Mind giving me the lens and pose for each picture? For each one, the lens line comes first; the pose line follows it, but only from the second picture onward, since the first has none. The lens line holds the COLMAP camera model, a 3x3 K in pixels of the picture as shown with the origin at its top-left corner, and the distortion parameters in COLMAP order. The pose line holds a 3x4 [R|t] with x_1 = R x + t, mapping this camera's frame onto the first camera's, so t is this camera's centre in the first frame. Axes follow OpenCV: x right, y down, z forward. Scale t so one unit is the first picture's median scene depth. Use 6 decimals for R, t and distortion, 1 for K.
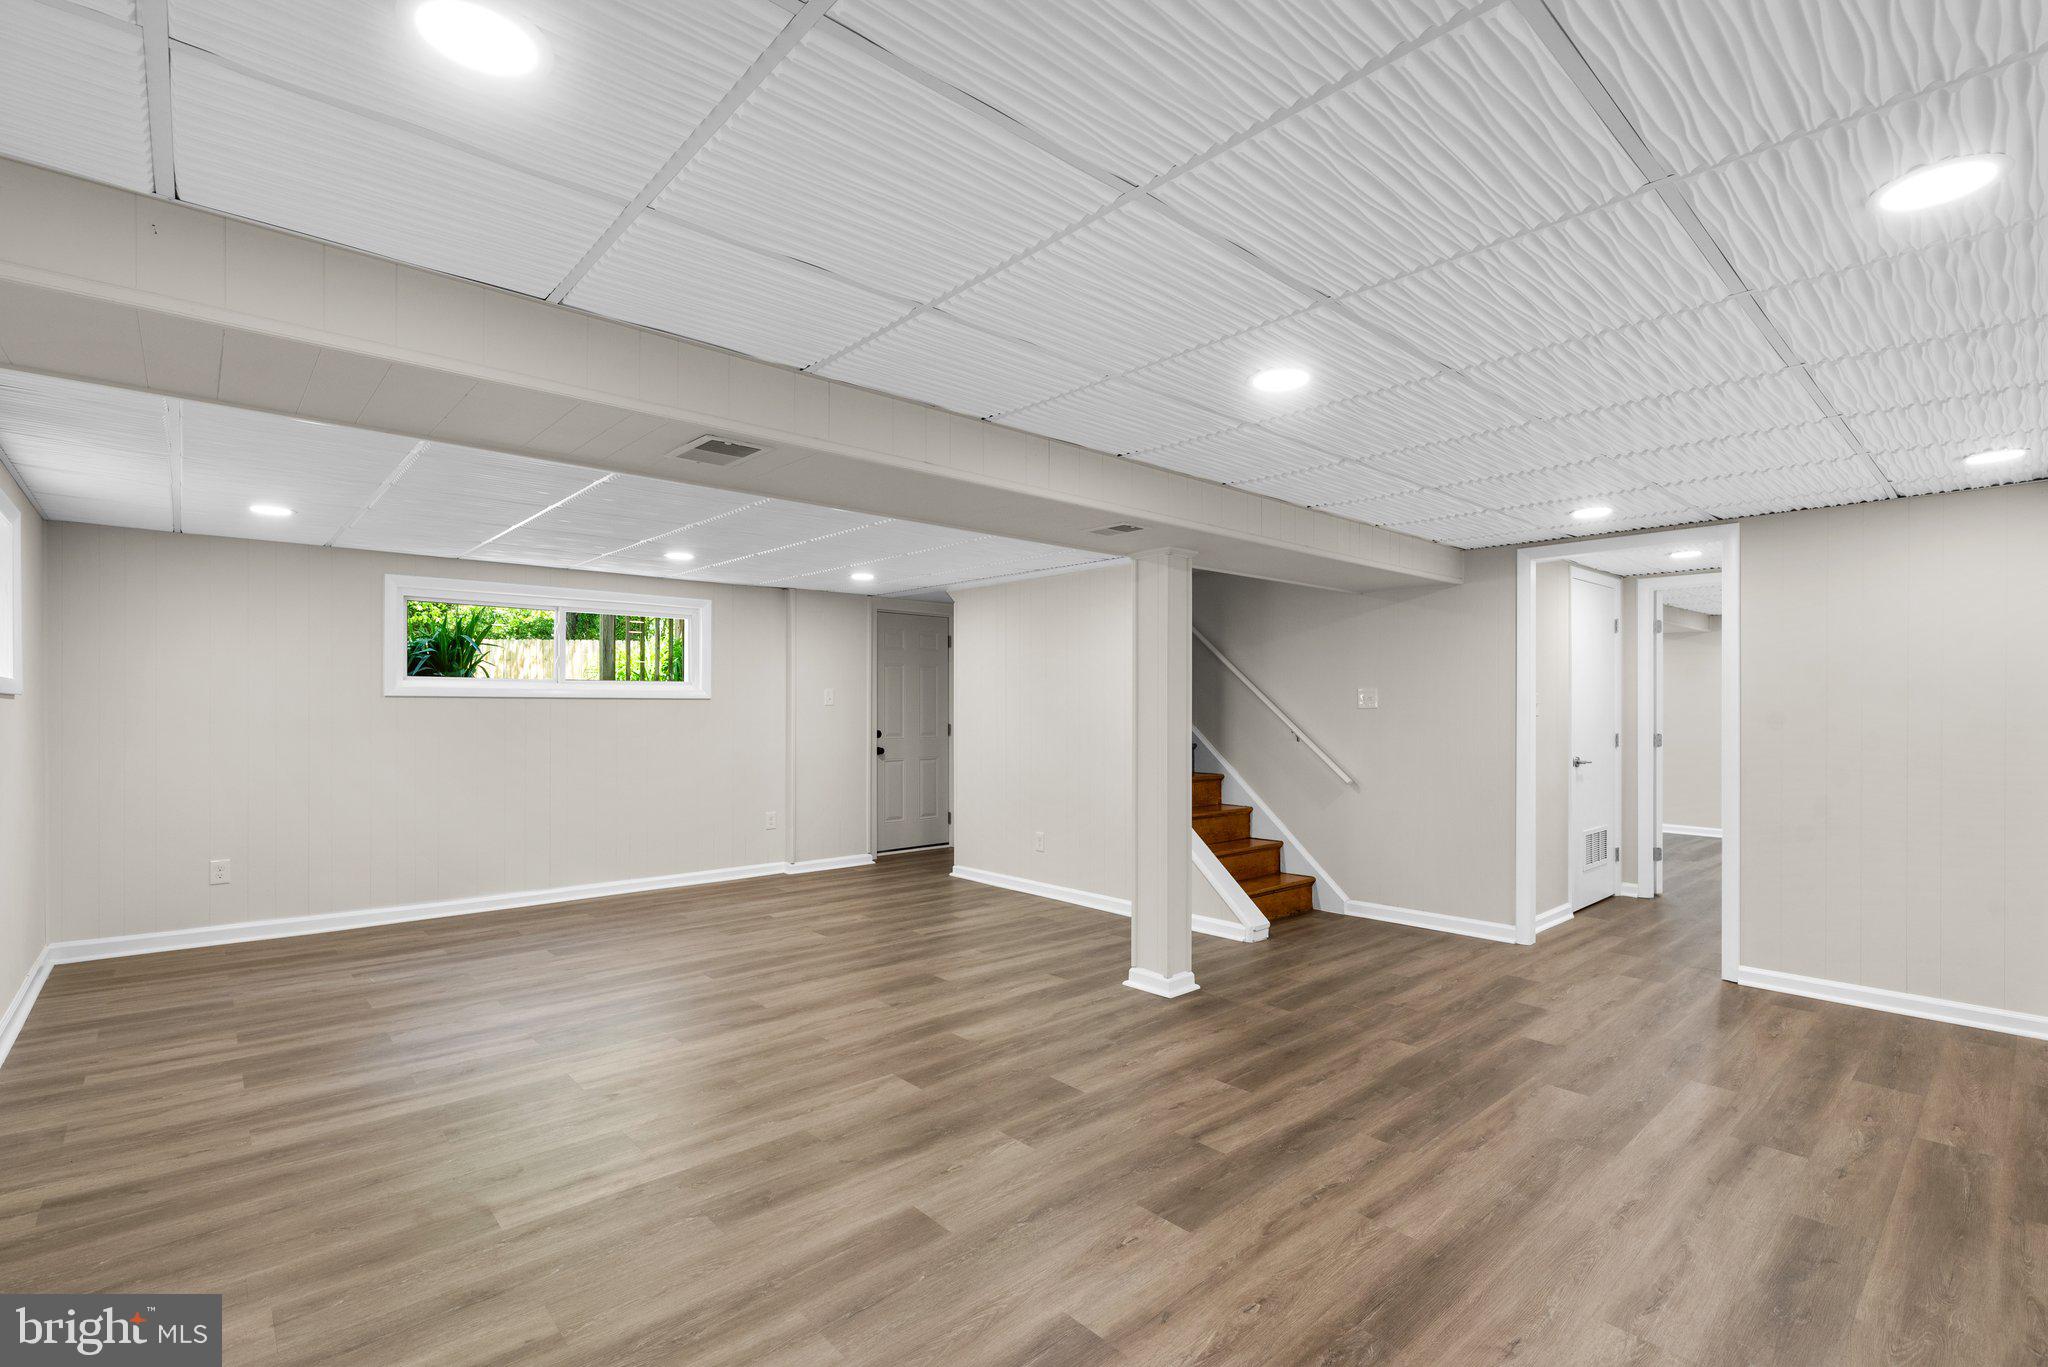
lens RADIAL K [[920.7, 0, 1013.3], [0, 920.7, 691.3], [0, 0, 1]] dist [0.001587, -0.000116]
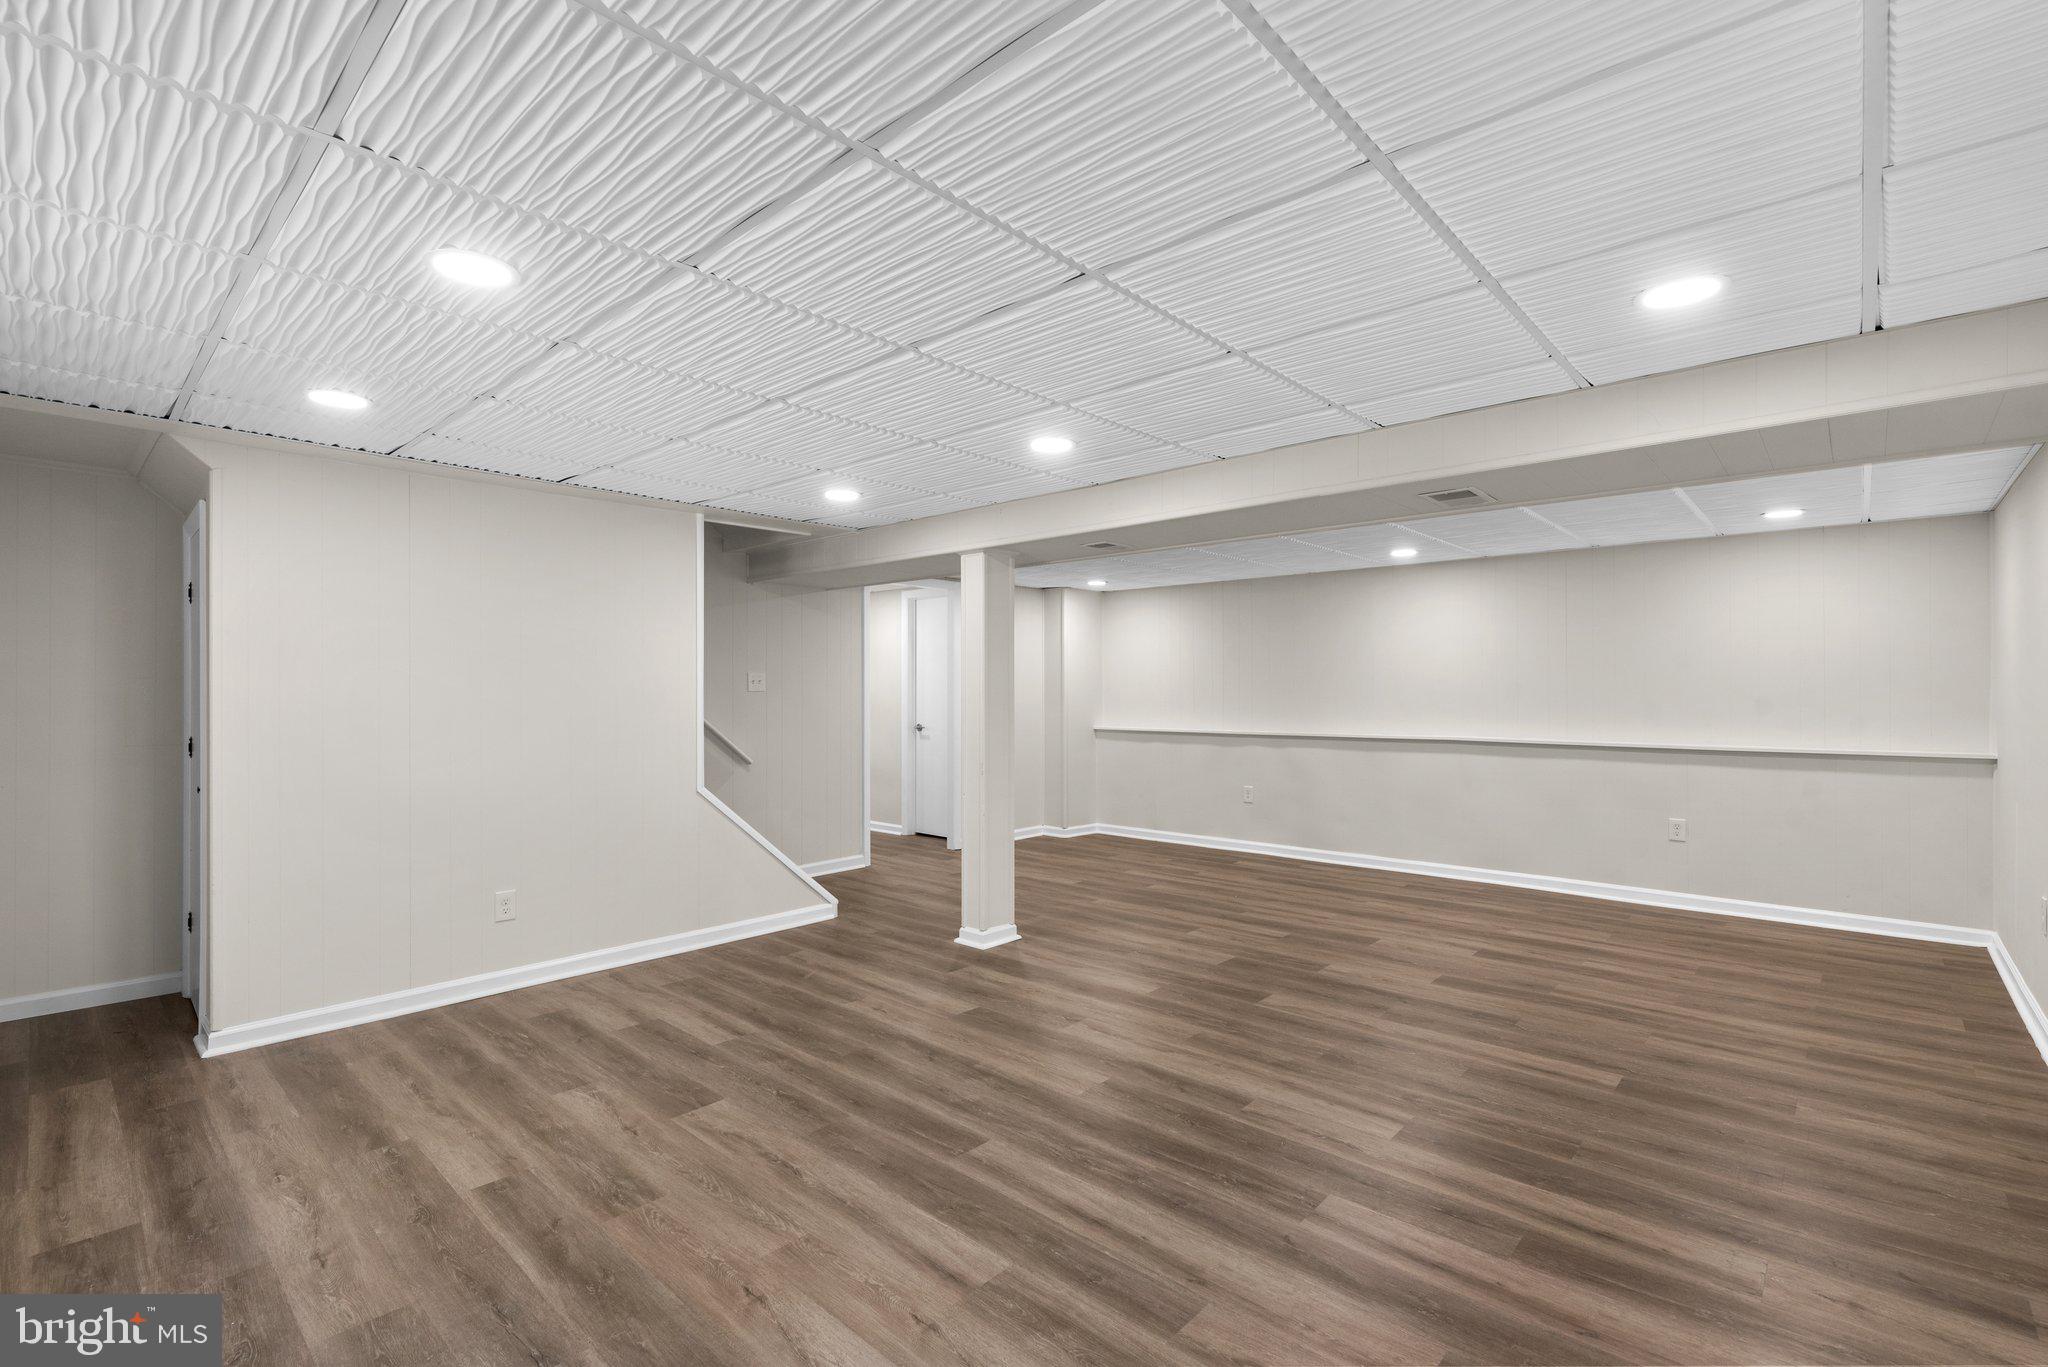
lens RADIAL K [[920.7, 0, 1013.3], [0, 920.7, 691.3], [0, 0, 1]] dist [0.001587, -0.000116]
pose [[-0.091268, 0.001860, 0.995825, -1.258193], [-0.005370, 0.999983, -0.002359, 0.029520], [-0.995812, -0.005562, -0.091256, 1.417120]]
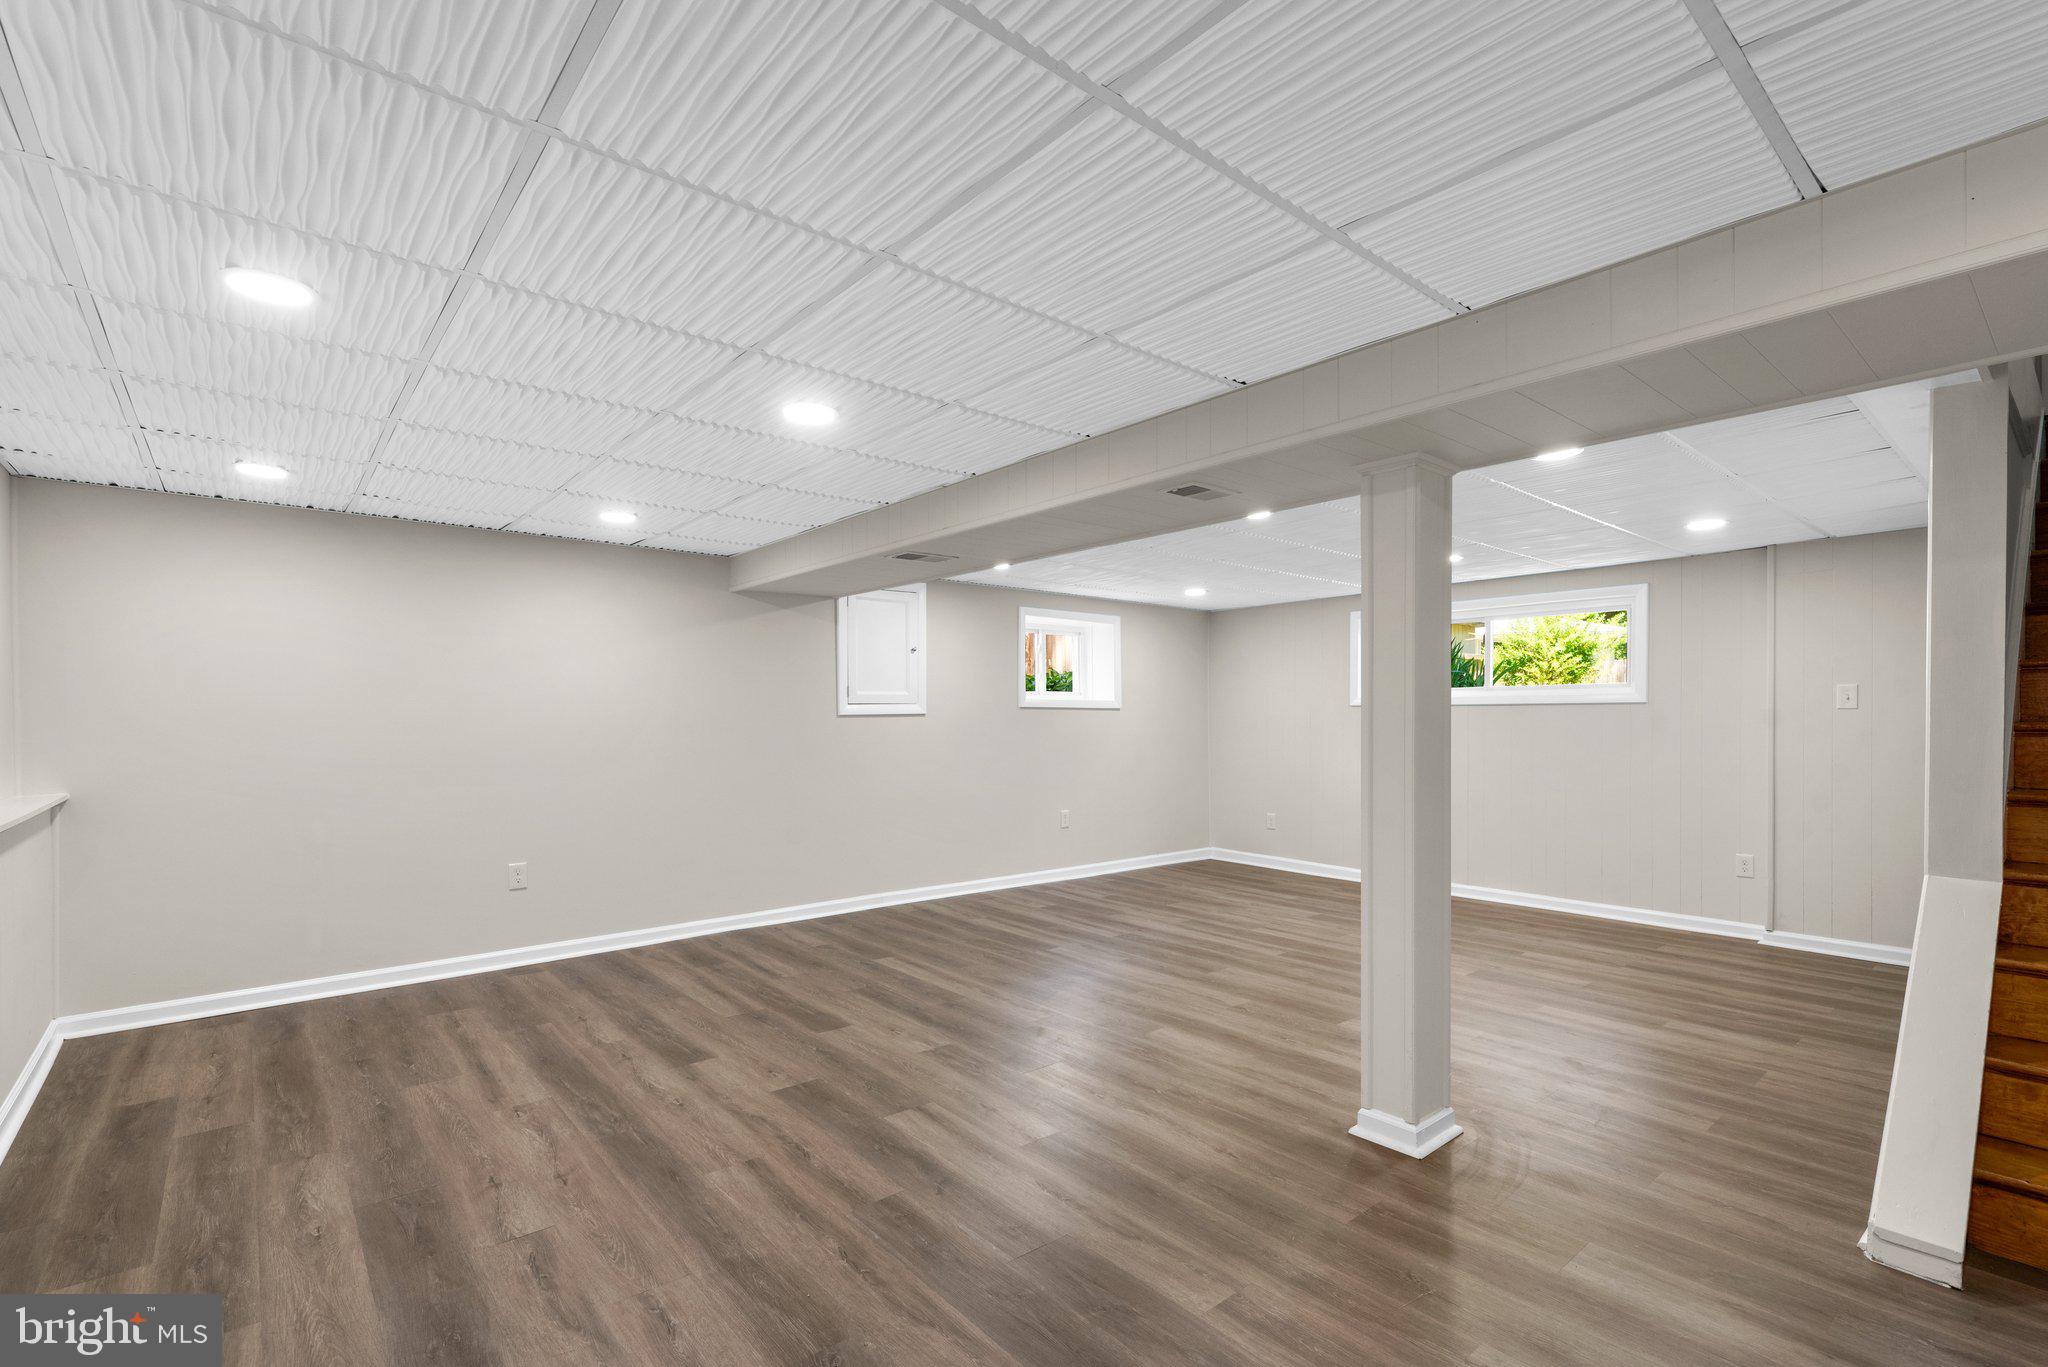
lens RADIAL K [[919.7, 0, 1027.7], [0, 919.7, 728.1], [0, 0, 1]] dist [0.000455, -0.000102]
pose [[-0.017717, 0.009616, -0.999797, 1.076407], [0.016237, 0.999825, 0.009329, 0.032104], [0.999711, -0.016068, -0.017870, 0.990041]]
